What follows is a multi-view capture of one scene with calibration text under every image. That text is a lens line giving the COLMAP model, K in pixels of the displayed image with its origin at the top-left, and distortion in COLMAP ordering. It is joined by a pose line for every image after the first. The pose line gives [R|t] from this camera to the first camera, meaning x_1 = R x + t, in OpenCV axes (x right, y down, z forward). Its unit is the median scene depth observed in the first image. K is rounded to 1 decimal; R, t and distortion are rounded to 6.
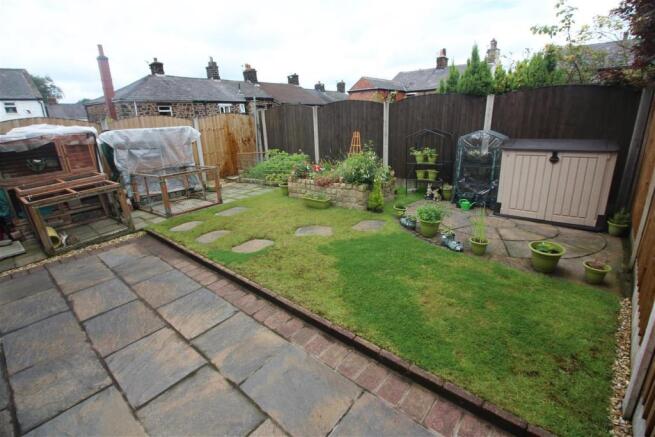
lens RADIAL K [[302.8, 0, 328.8], [0, 302.8, 207.0], [0, 0, 1]] dist [-0.001195, -0.014105]
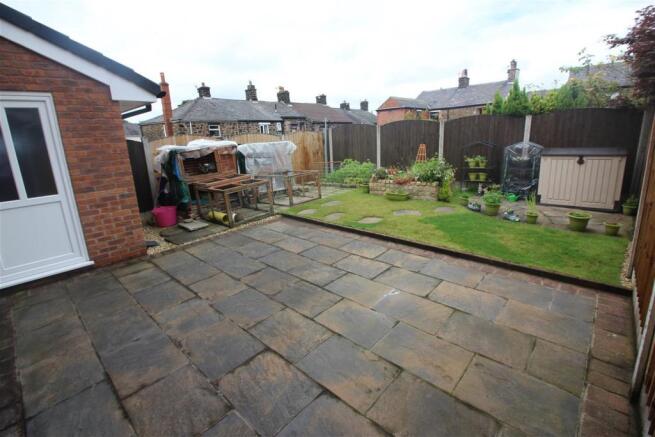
lens RADIAL K [[302.8, 0, 328.8], [0, 302.8, 207.0], [0, 0, 1]] dist [-0.001195, -0.014105]
pose [[0.998871, 0.001474, -0.047476, -0.277142], [-0.003952, 0.998632, -0.052139, 0.102430], [0.047334, 0.052268, 0.997511, -0.340930]]
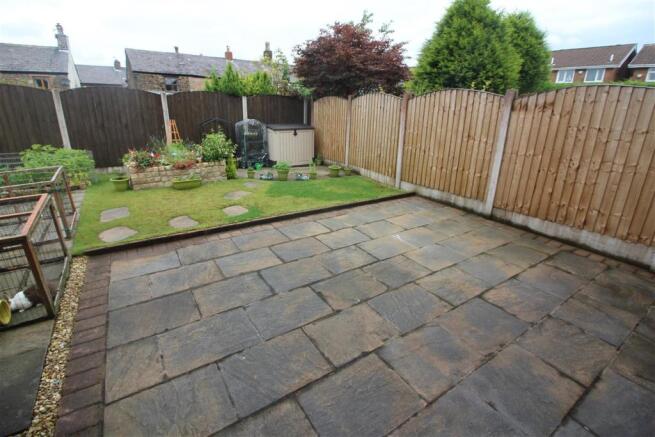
lens RADIAL K [[299.4, 0, 325.1], [0, 299.4, 206.9], [0, 0, 1]] dist [-0.001416, -0.013022]
pose [[0.291519, -0.259411, 0.920719, -0.922165], [0.238709, 0.951802, 0.192589, -0.024283], [-0.926302, 0.163641, 0.339392, 0.176873]]
